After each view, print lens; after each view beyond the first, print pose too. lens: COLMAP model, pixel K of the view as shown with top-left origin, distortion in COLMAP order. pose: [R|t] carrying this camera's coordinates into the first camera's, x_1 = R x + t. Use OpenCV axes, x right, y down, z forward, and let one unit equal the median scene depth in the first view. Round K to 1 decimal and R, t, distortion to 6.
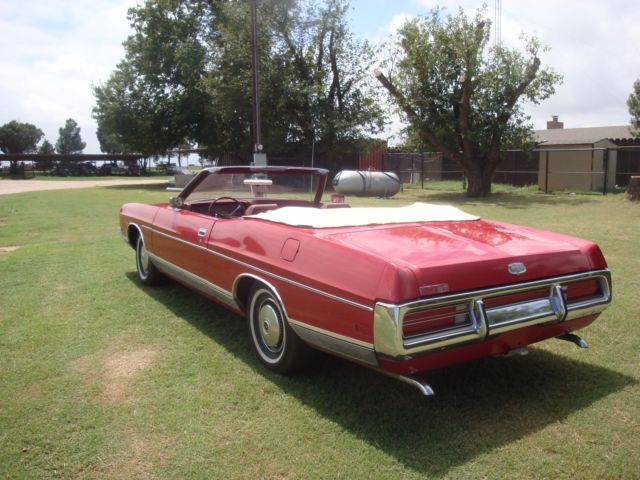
lens RADIAL K [[579.6, 0, 335.3], [0, 579.6, 246.0], [0, 0, 1]] dist [-0.154096, 0.138205]
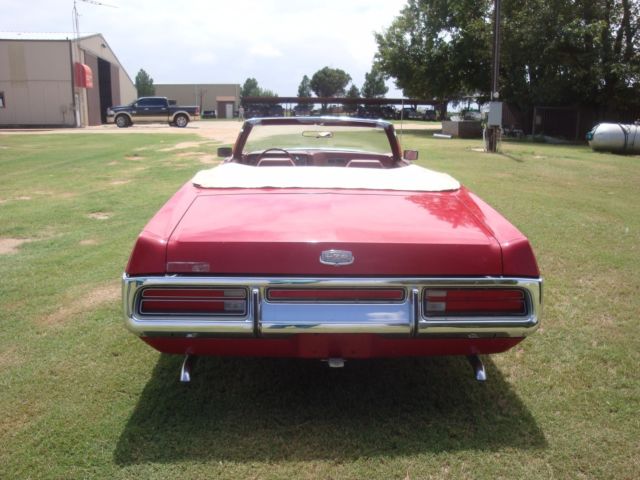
lens RADIAL K [[579.6, 0, 329.7], [0, 579.6, 248.2], [0, 0, 1]] dist [-0.154096, 0.138205]
pose [[0.853473, 0.128236, -0.505113, 0.075698], [-0.079124, 0.989902, 0.117620, -0.007022], [0.515096, -0.060419, 0.855001, 0.034376]]
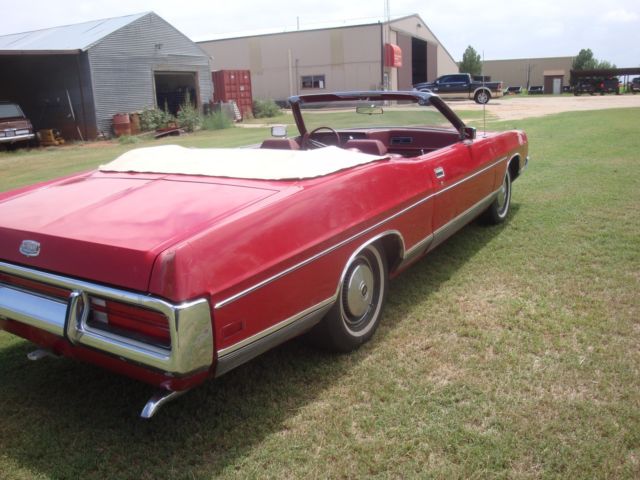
lens RADIAL K [[579.6, 0, 320.1], [0, 579.6, 243.1], [0, 0, 1]] dist [-0.154096, 0.138205]
pose [[0.414180, 0.210925, -0.885418, 0.121698], [-0.079246, 0.977441, 0.195778, -0.015366], [0.906738, -0.010921, 0.421552, 0.112152]]
